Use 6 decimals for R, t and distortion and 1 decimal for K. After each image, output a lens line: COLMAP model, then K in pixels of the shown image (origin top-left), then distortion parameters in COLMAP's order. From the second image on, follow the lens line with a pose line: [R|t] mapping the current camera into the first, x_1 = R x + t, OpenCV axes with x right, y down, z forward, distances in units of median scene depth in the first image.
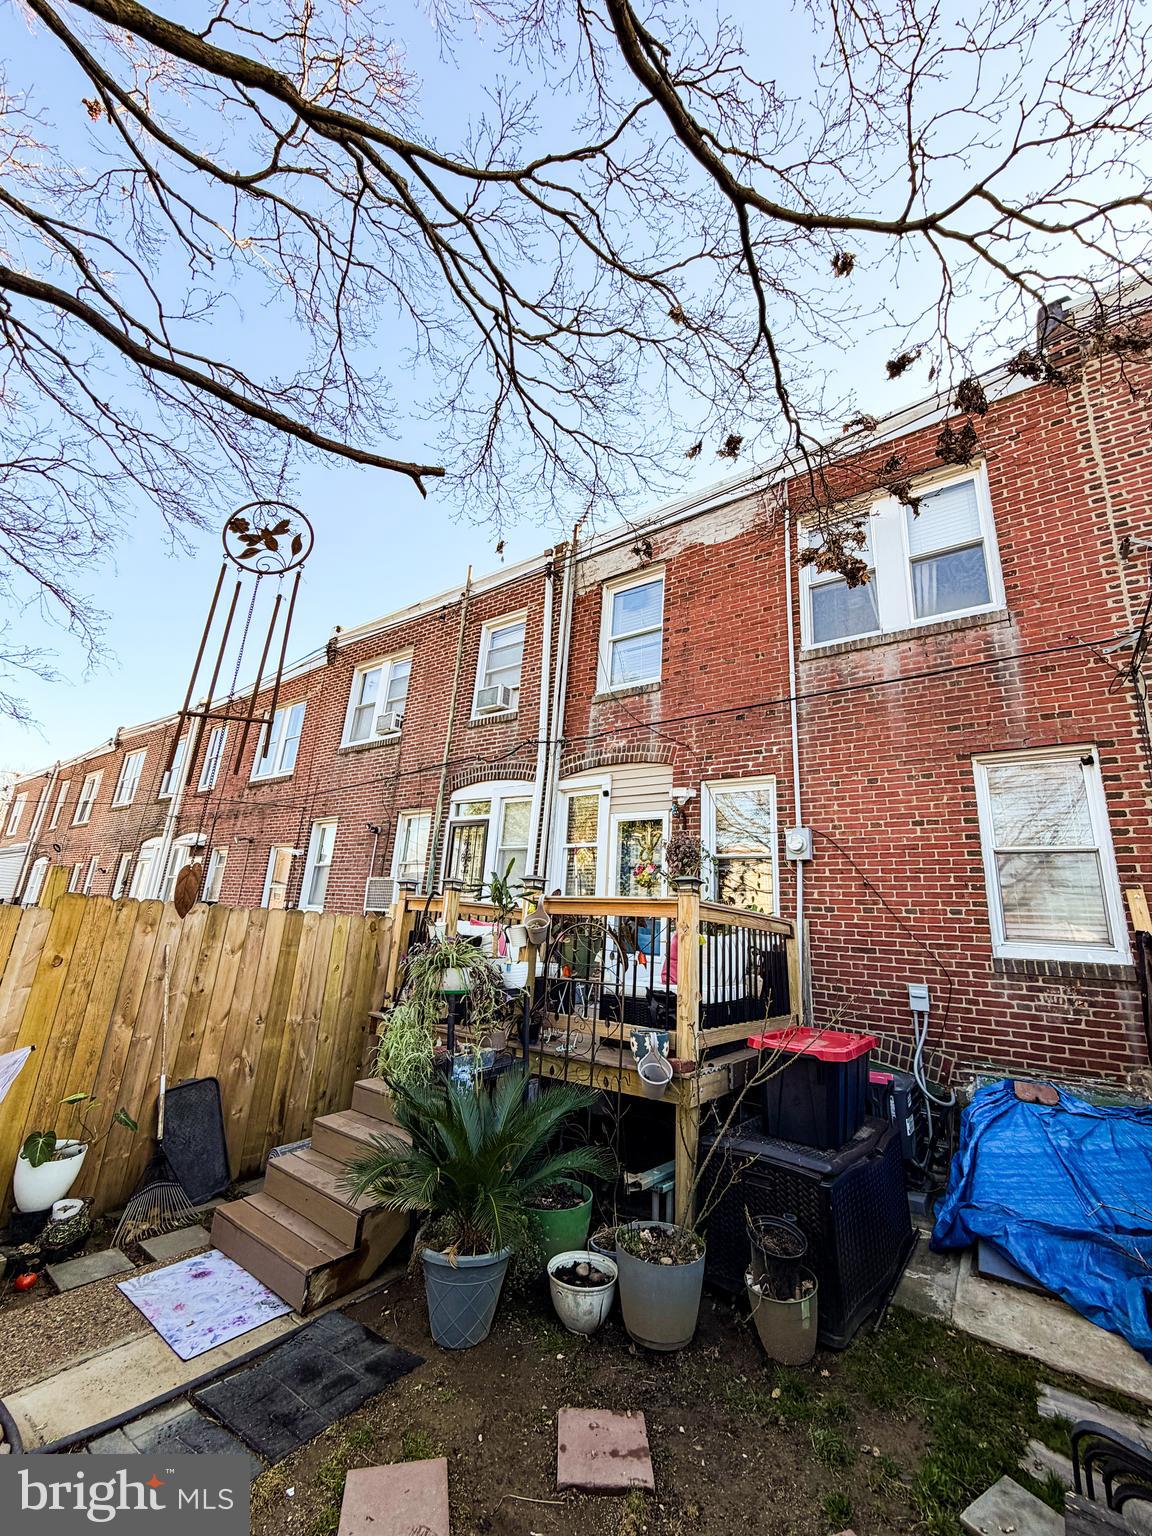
lens RADIAL K [[613.0, 0, 574.8], [0, 613.0, 766.8], [0, 0, 1]] dist [-0.001934, 0.000851]
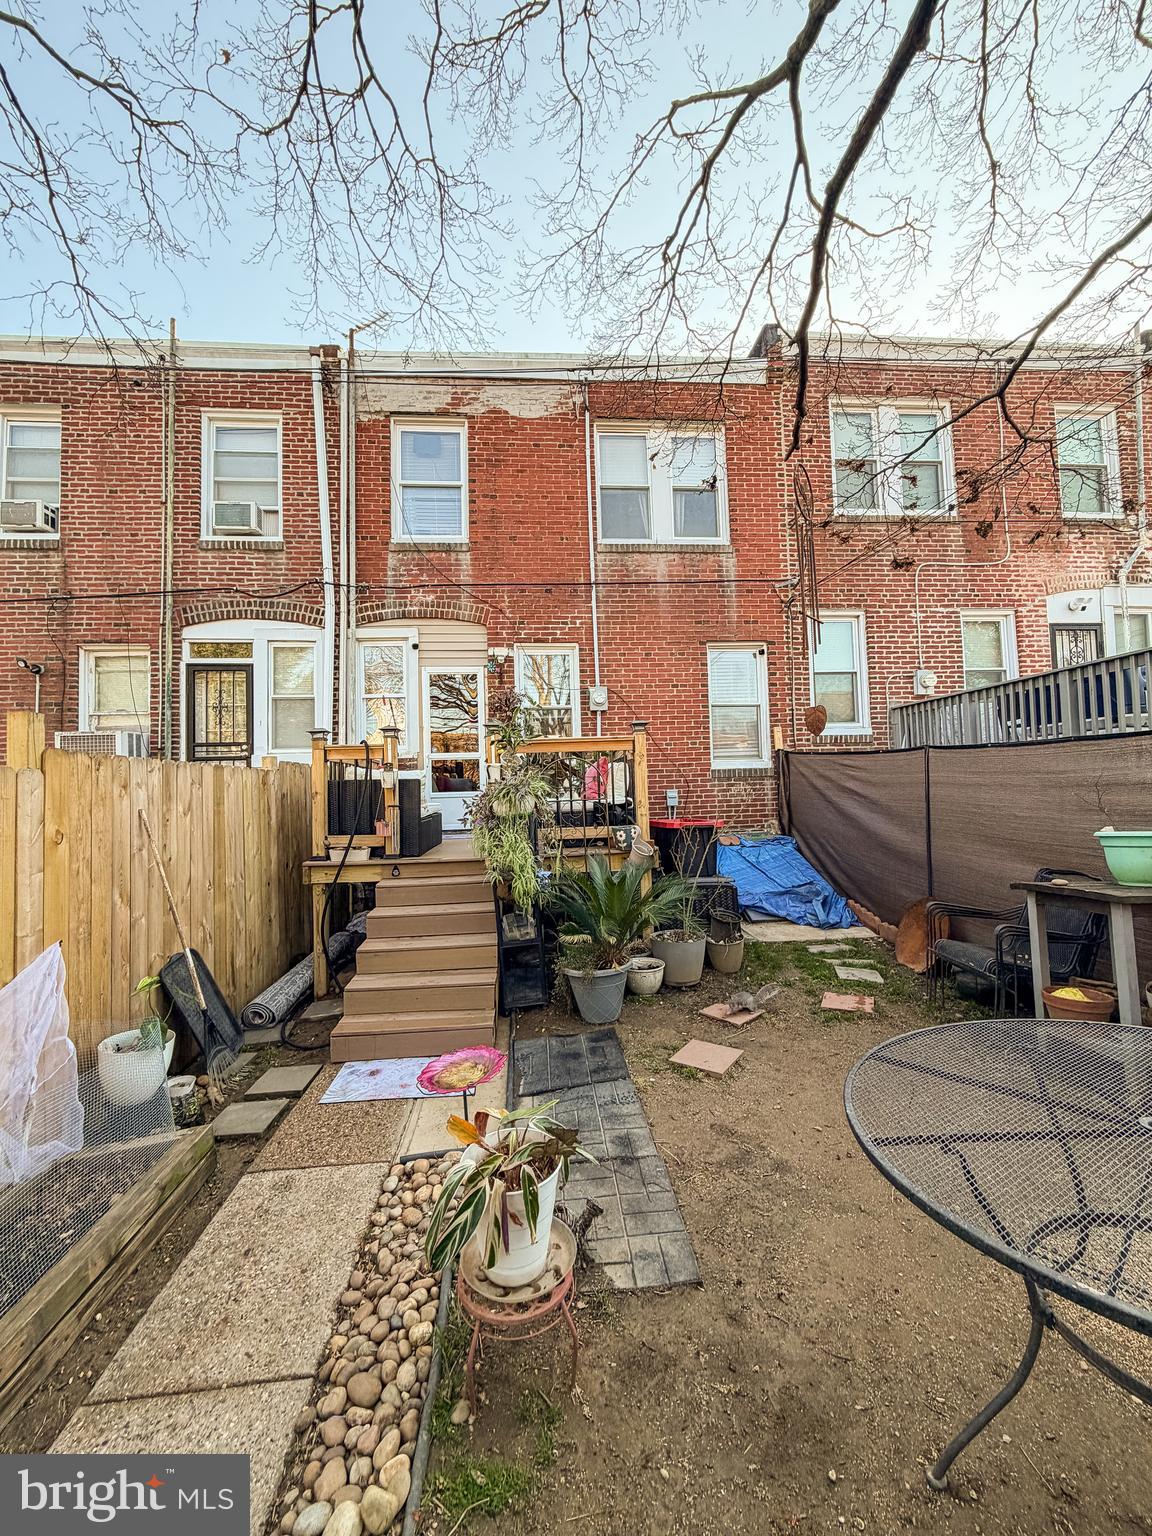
lens RADIAL K [[613.0, 0, 575.3], [0, 613.0, 769.8], [0, 0, 1]] dist [-0.001934, 0.000851]
pose [[0.751118, -0.059301, 0.657499, -0.496163], [-0.100036, 0.974233, 0.202147, 0.011544], [-0.652544, -0.217610, 0.725832, 0.030695]]
